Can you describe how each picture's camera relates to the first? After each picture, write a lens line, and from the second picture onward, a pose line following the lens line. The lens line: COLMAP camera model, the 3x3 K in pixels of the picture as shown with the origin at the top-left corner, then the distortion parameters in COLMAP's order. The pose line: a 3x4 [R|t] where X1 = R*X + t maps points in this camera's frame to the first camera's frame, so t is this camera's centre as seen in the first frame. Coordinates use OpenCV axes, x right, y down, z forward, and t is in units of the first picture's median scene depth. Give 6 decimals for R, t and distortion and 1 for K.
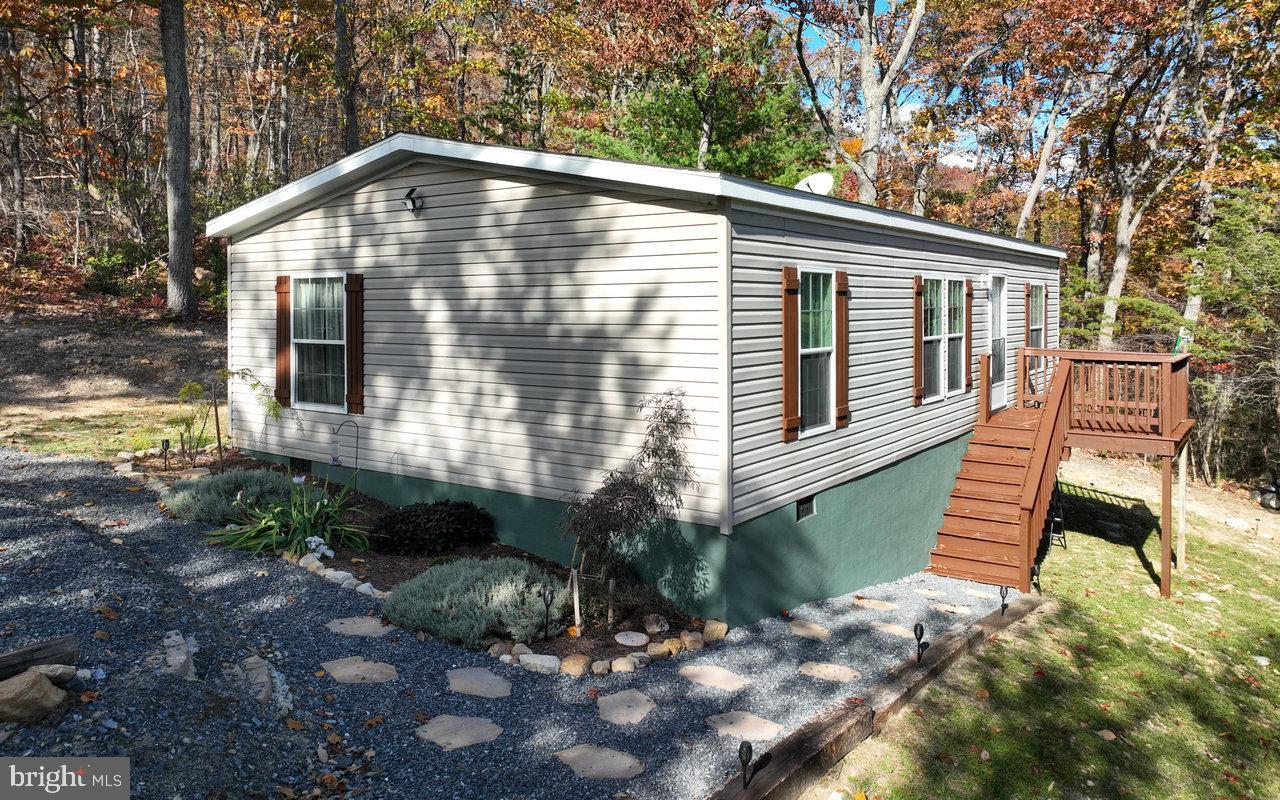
lens RADIAL K [[894.3, 0, 638.2], [0, 894.3, 403.2], [0, 0, 1]] dist [0.005853, 0.000195]
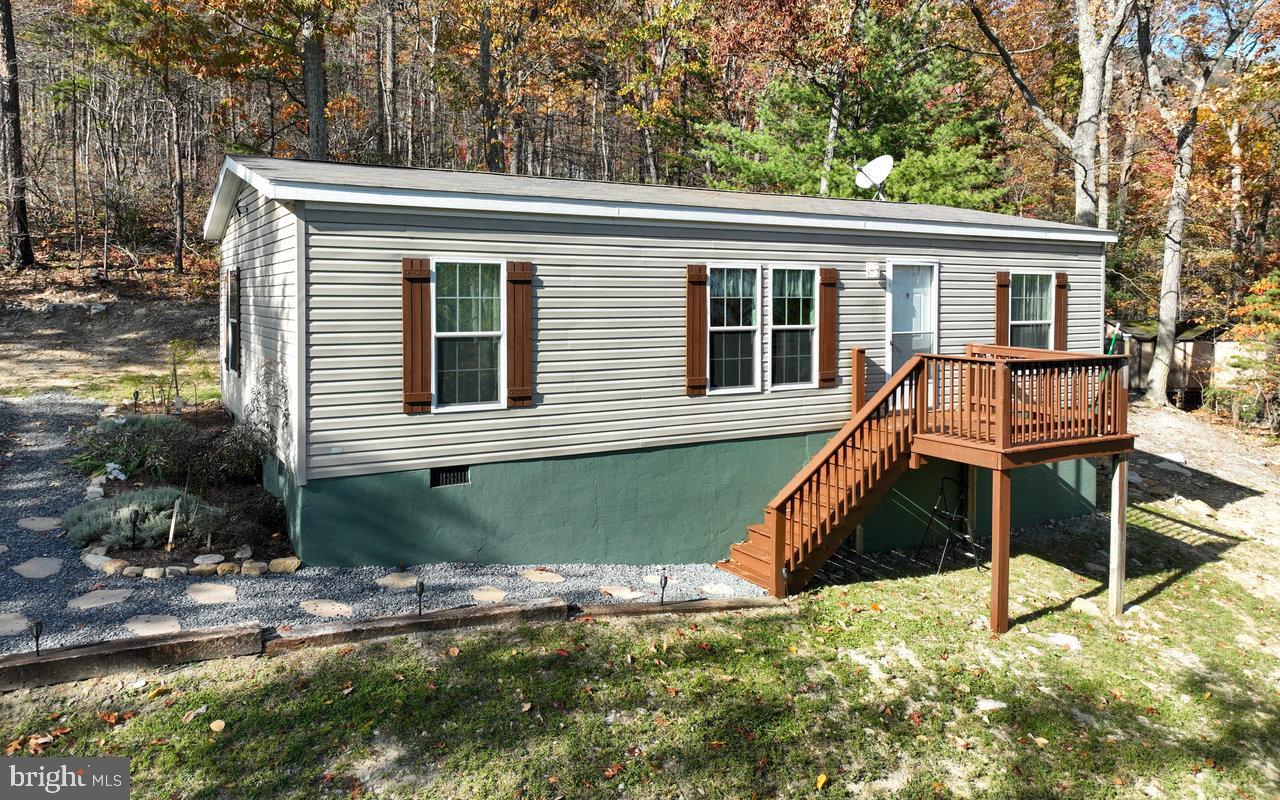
lens RADIAL K [[894.3, 0, 635.0], [0, 894.3, 397.3], [0, 0, 1]] dist [0.005853, 0.000195]
pose [[0.913882, 0.052559, -0.402563, 0.803023], [-0.051610, 0.998580, 0.013213, -0.006594], [0.402686, 0.008701, 0.915297, 0.078267]]
